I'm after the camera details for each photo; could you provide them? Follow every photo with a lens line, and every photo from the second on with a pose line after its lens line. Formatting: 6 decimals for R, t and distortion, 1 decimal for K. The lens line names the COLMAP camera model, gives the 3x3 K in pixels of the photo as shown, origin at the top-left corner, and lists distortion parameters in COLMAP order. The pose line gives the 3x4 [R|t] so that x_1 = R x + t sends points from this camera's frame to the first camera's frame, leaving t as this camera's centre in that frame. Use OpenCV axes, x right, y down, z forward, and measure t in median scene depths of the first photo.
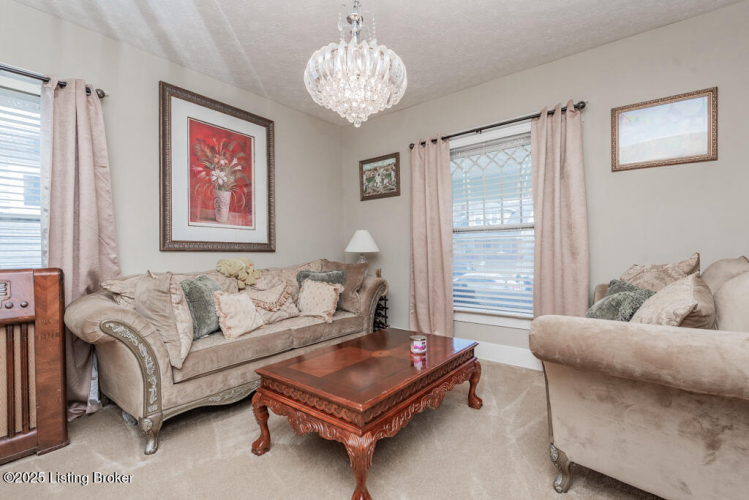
lens RADIAL K [[348.1, 0, 379.0], [0, 348.1, 249.7], [0, 0, 1]] dist [0.006104, 0.000259]
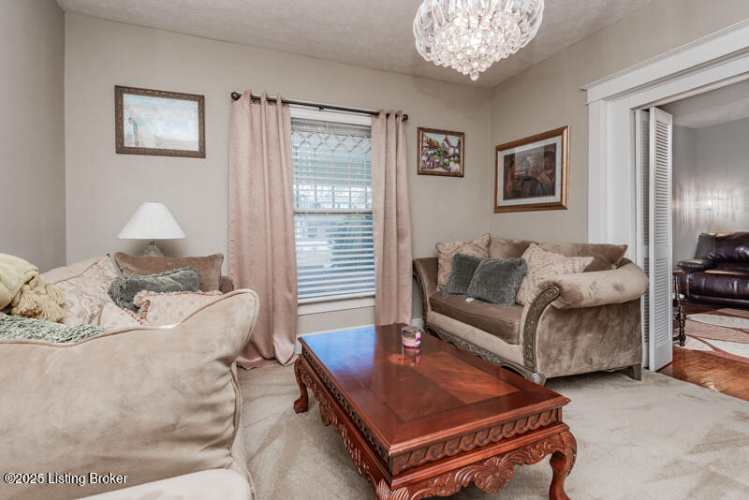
lens RADIAL K [[348.1, 0, 373.7], [0, 348.1, 236.3], [0, 0, 1]] dist [0.006104, 0.000259]
pose [[0.471450, -0.011513, 0.881818, -0.466554], [0.008379, 0.999928, 0.008575, -0.000761], [-0.881853, 0.003346, 0.471512, 0.419521]]
